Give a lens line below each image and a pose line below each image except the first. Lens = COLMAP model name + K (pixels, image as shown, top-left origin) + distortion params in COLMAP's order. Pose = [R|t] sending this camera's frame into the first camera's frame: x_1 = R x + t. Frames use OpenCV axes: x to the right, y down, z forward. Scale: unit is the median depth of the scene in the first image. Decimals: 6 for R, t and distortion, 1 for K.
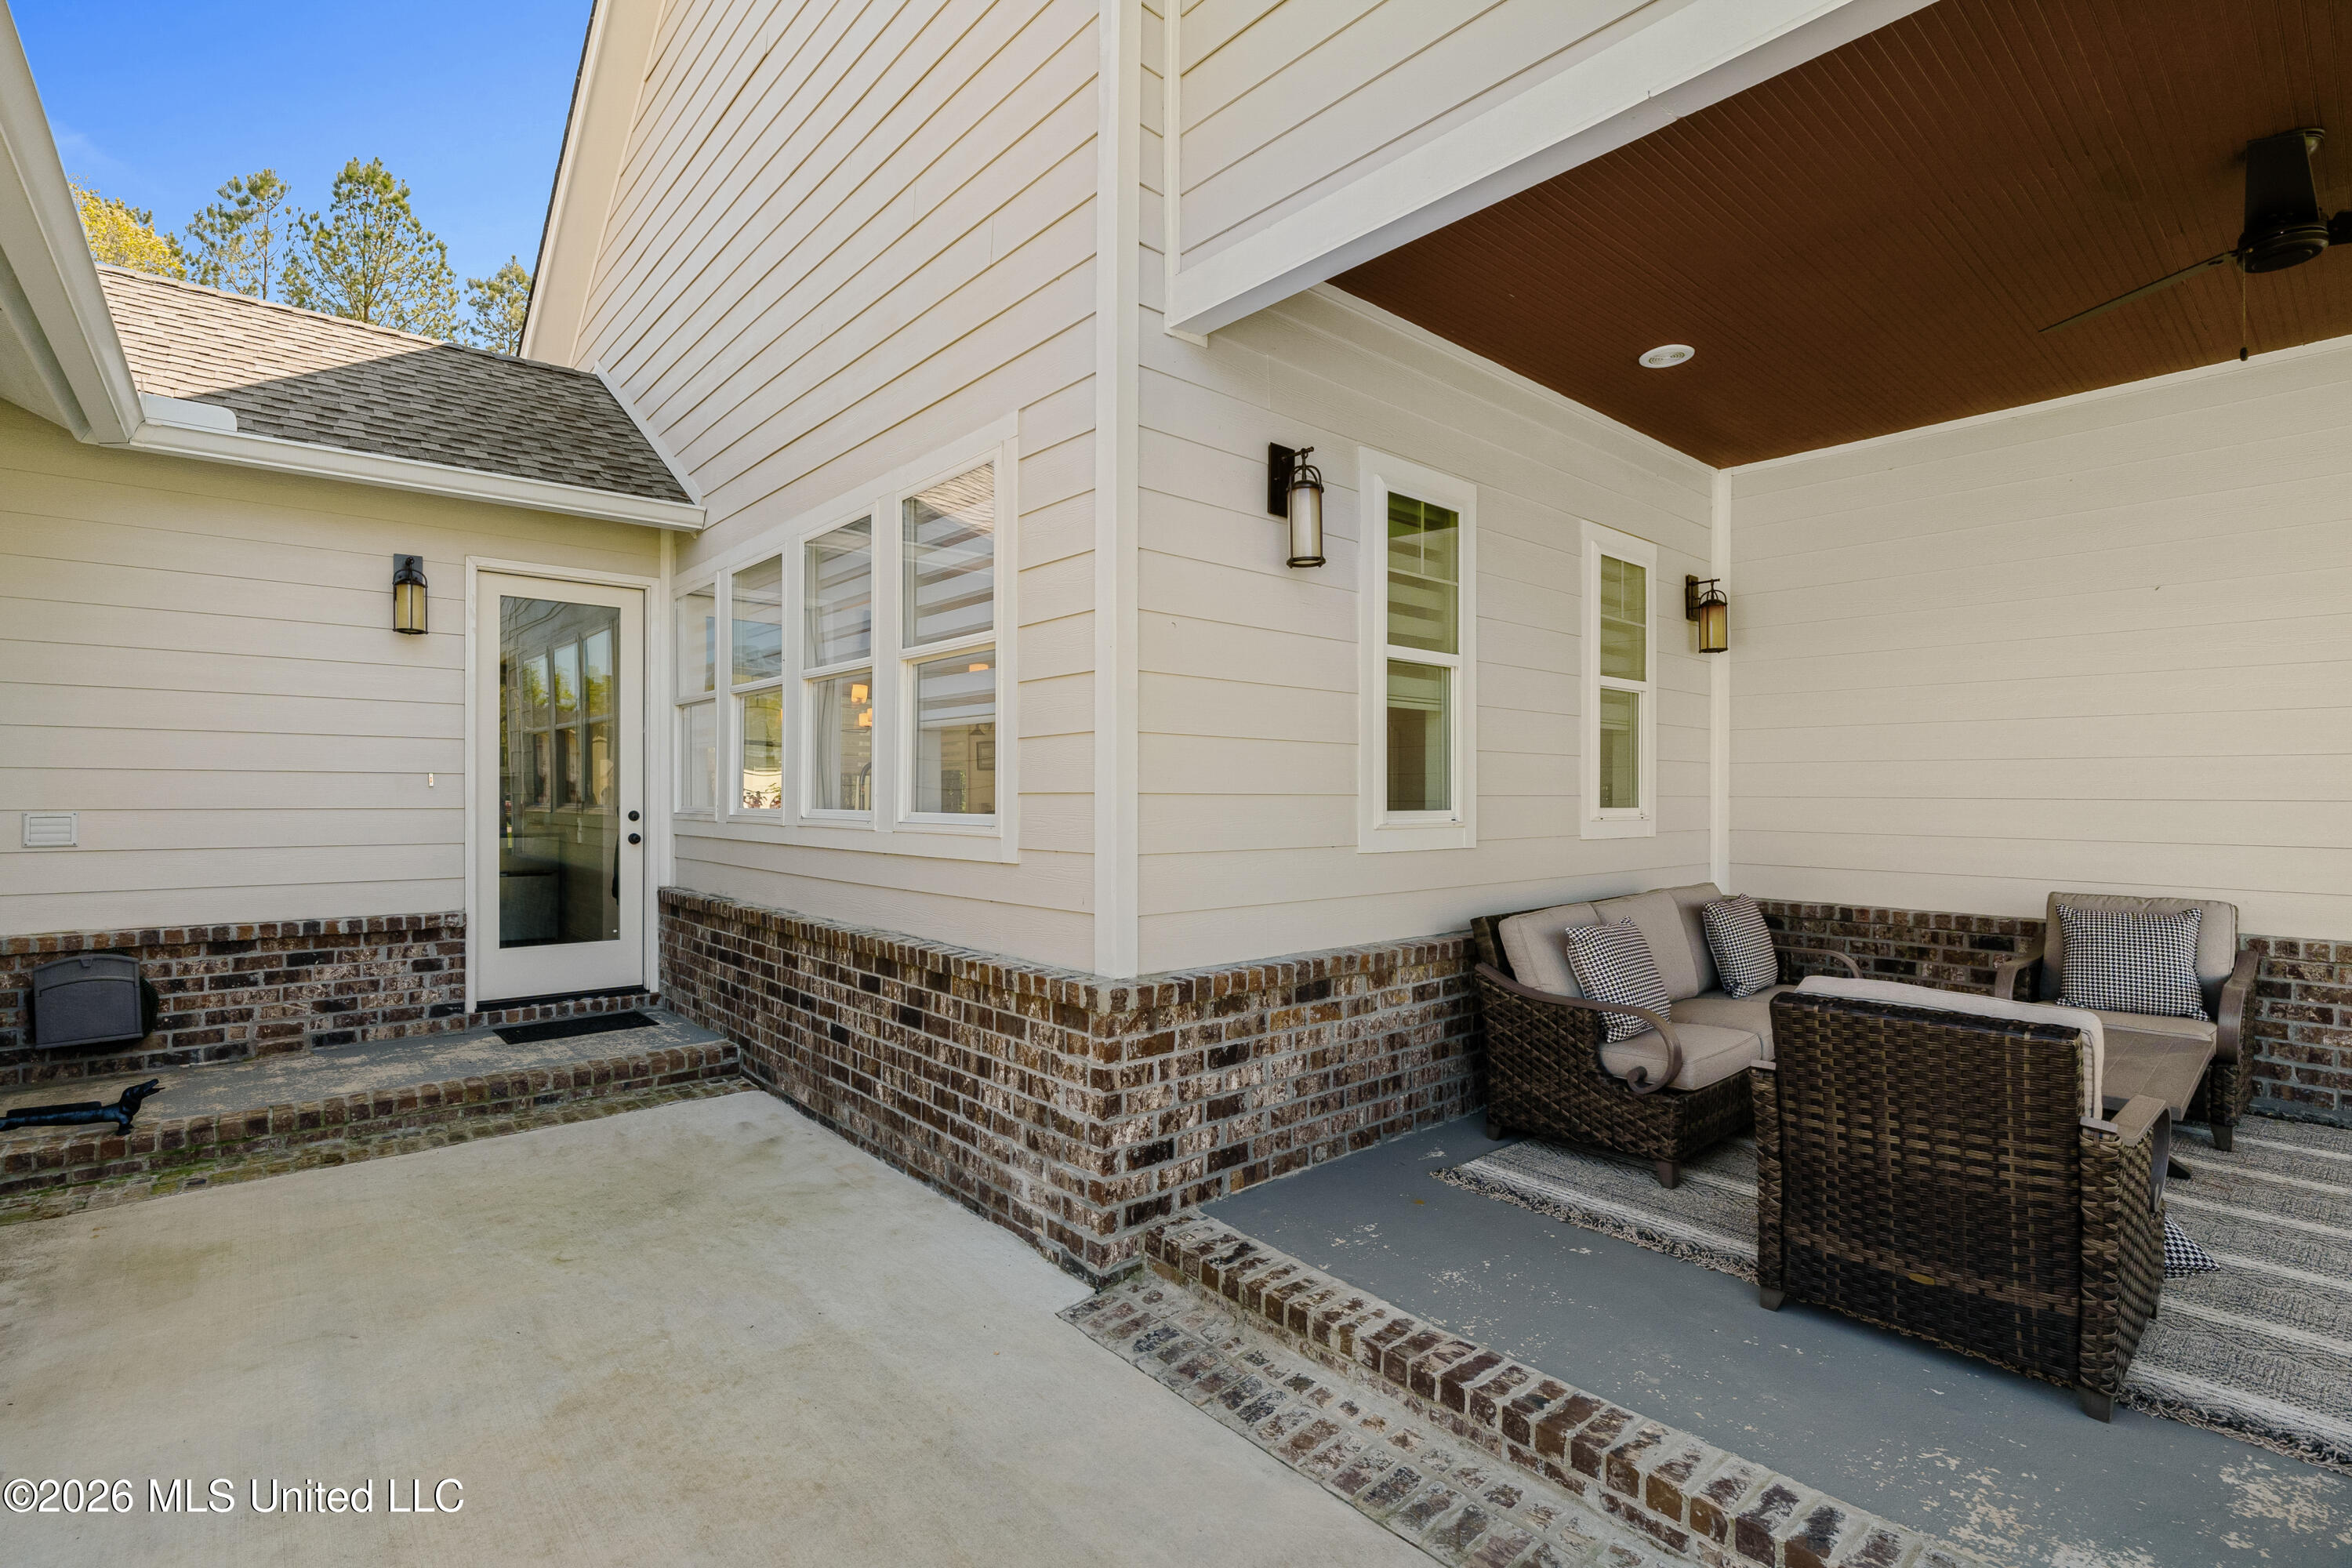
lens RADIAL K [[1097.2, 0, 1176.0], [0, 1097.2, 784.0], [0, 0, 1]] dist [-0.003934, -0.000003]
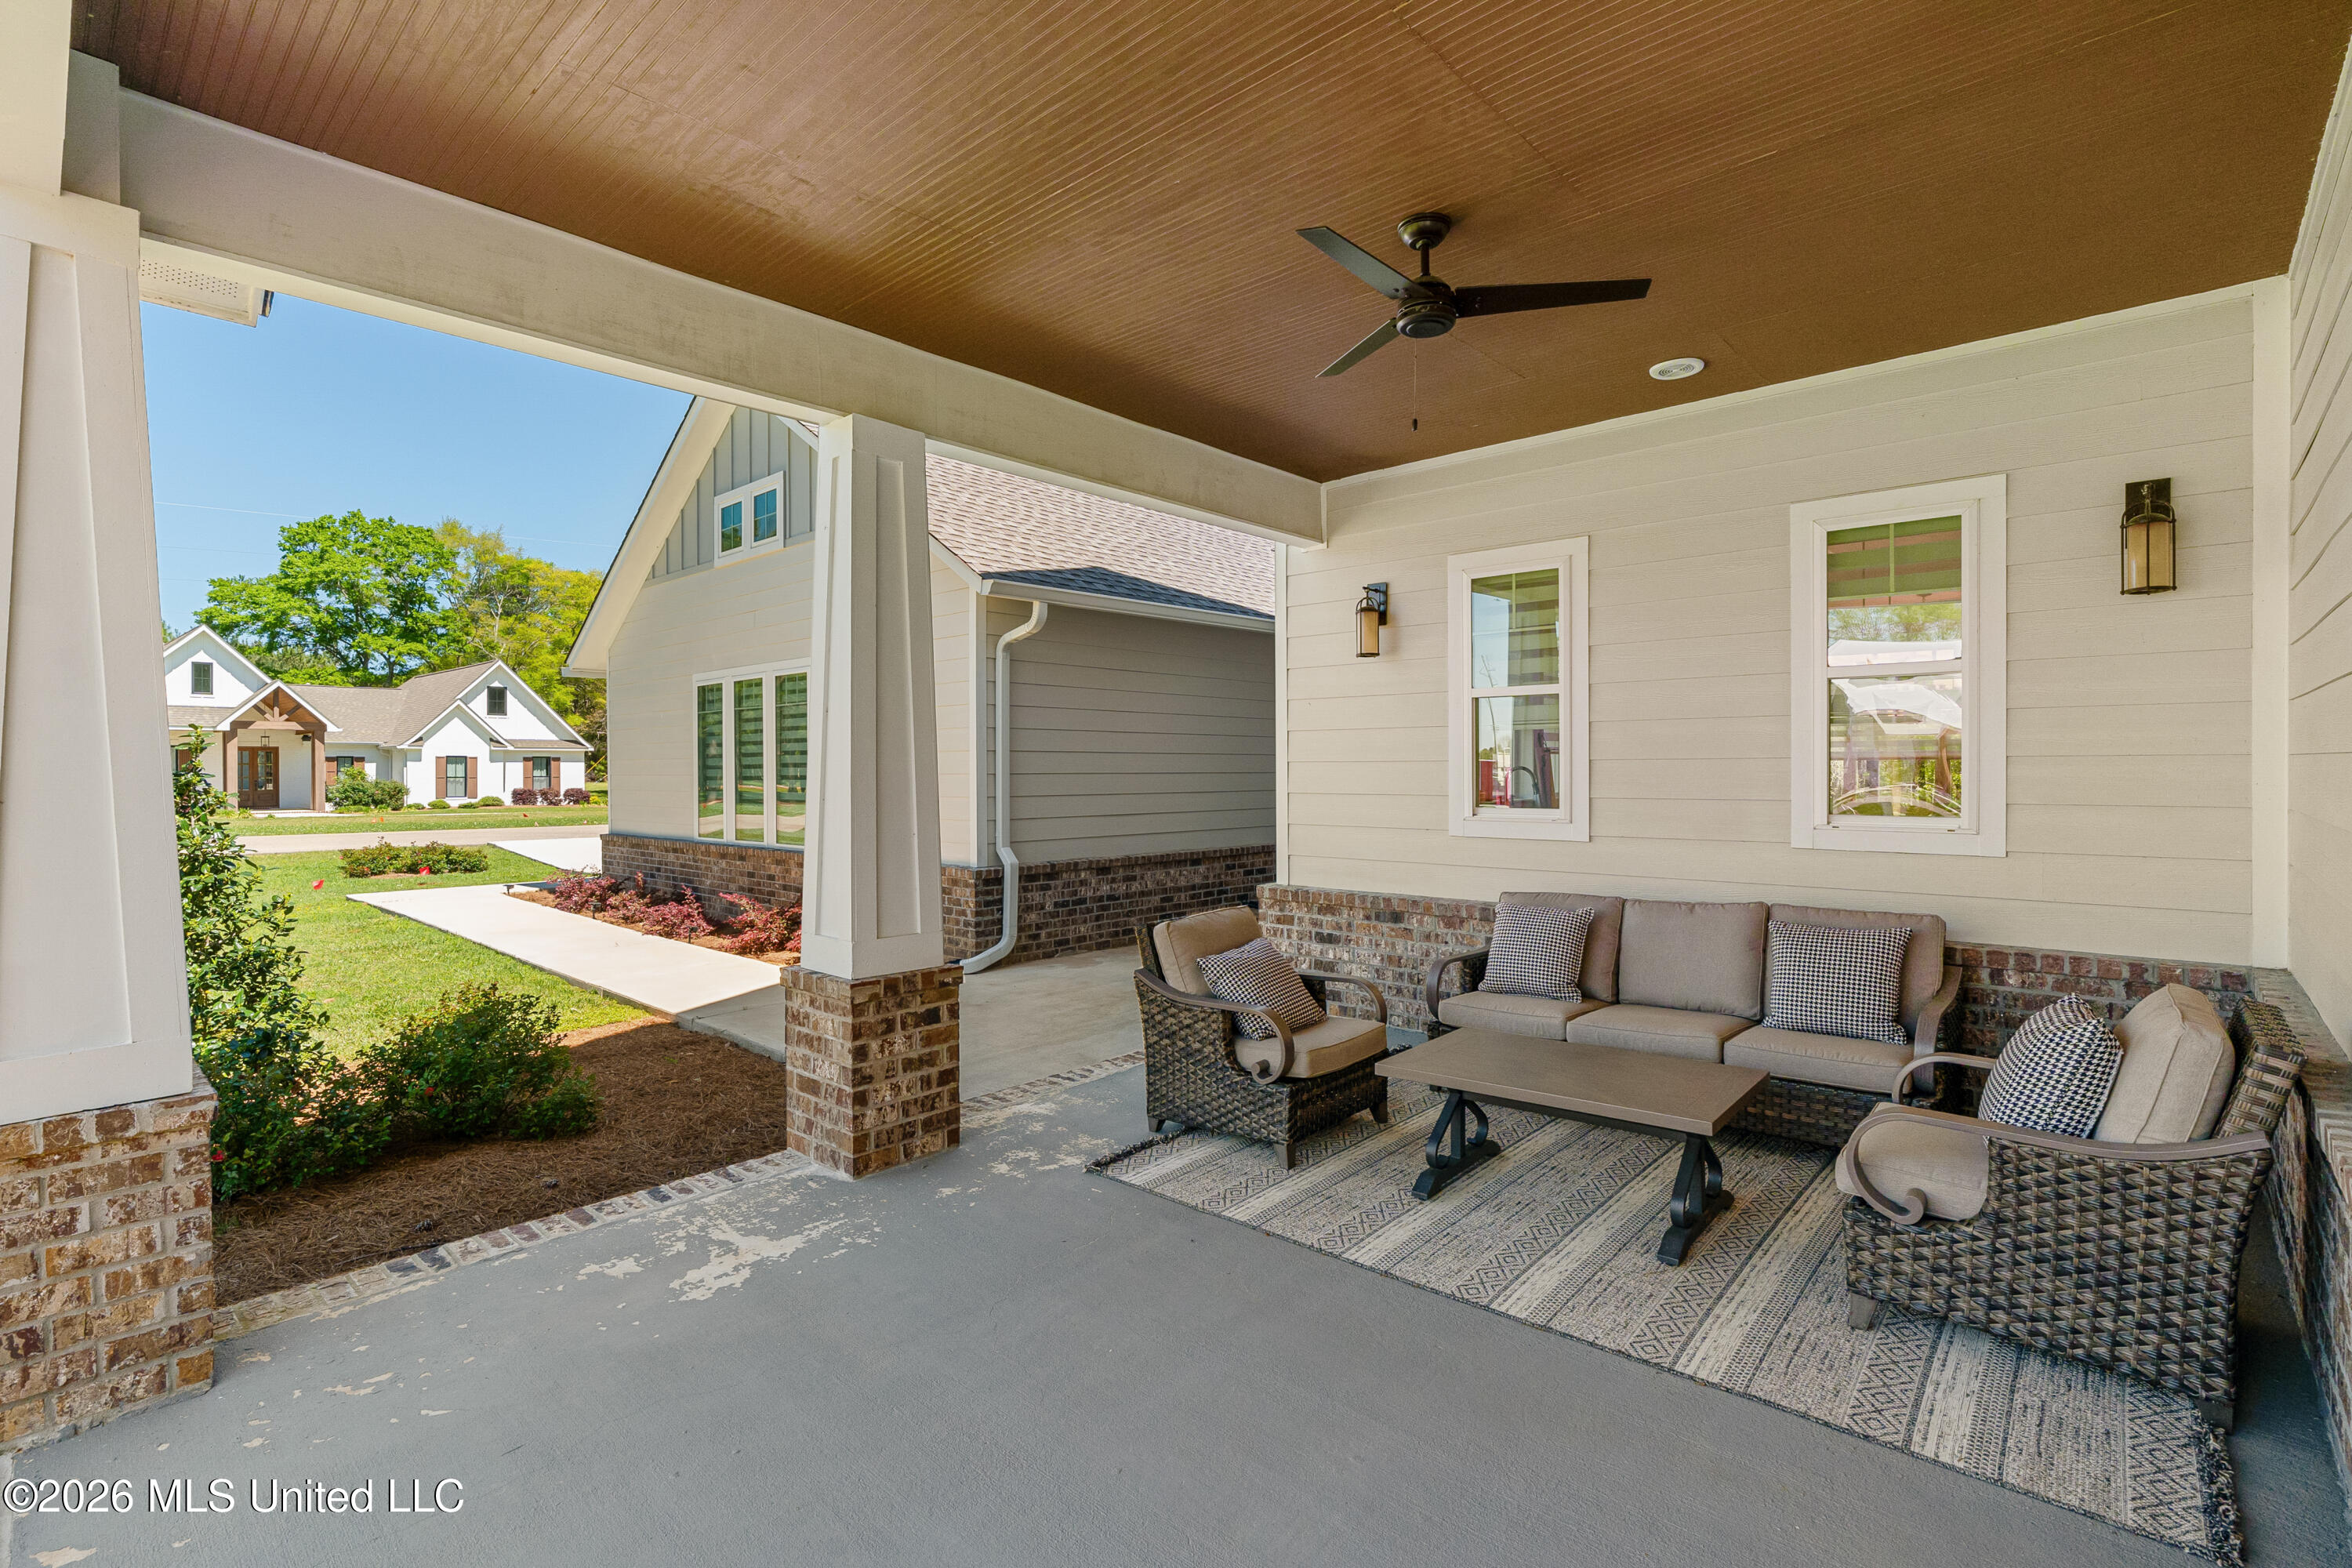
lens RADIAL K [[1097.2, 0, 1176.0], [0, 1097.2, 784.0], [0, 0, 1]] dist [-0.003934, -0.000003]
pose [[0.125796, 0.005780, -0.992039, 1.722747], [0.006741, 0.999955, 0.006681, -0.018601], [0.992033, -0.007528, 0.125751, 0.505018]]
